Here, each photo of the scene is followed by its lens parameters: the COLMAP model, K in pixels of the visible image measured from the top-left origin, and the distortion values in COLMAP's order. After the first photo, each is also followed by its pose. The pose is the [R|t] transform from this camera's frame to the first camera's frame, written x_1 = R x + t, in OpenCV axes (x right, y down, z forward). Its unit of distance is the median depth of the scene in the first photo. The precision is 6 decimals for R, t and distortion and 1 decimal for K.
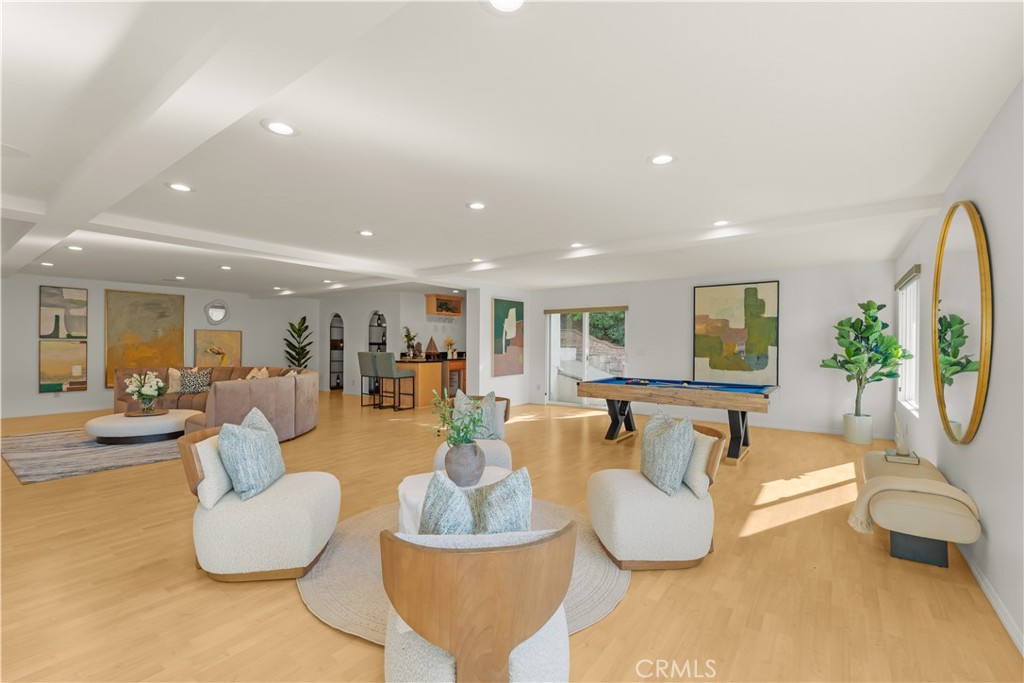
lens RADIAL K [[445.6, 0, 513.9], [0, 445.6, 346.3], [0, 0, 1]] dist [0.013253, -0.002573]
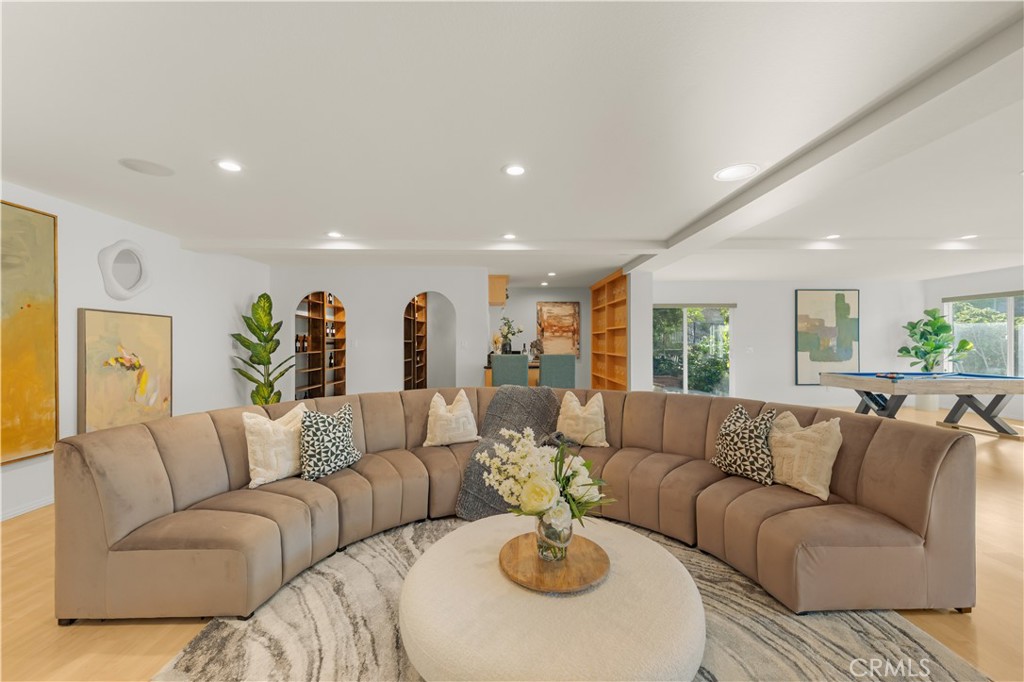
lens RADIAL K [[404.2, 0, 512.3], [0, 404.2, 339.8], [0, 0, 1]] dist [0.000821, -0.000603]
pose [[0.791357, -0.002880, 0.611348, -0.807305], [0.009813, 0.999920, -0.007992, -0.004664], [-0.611276, 0.012324, 0.791321, 0.634915]]
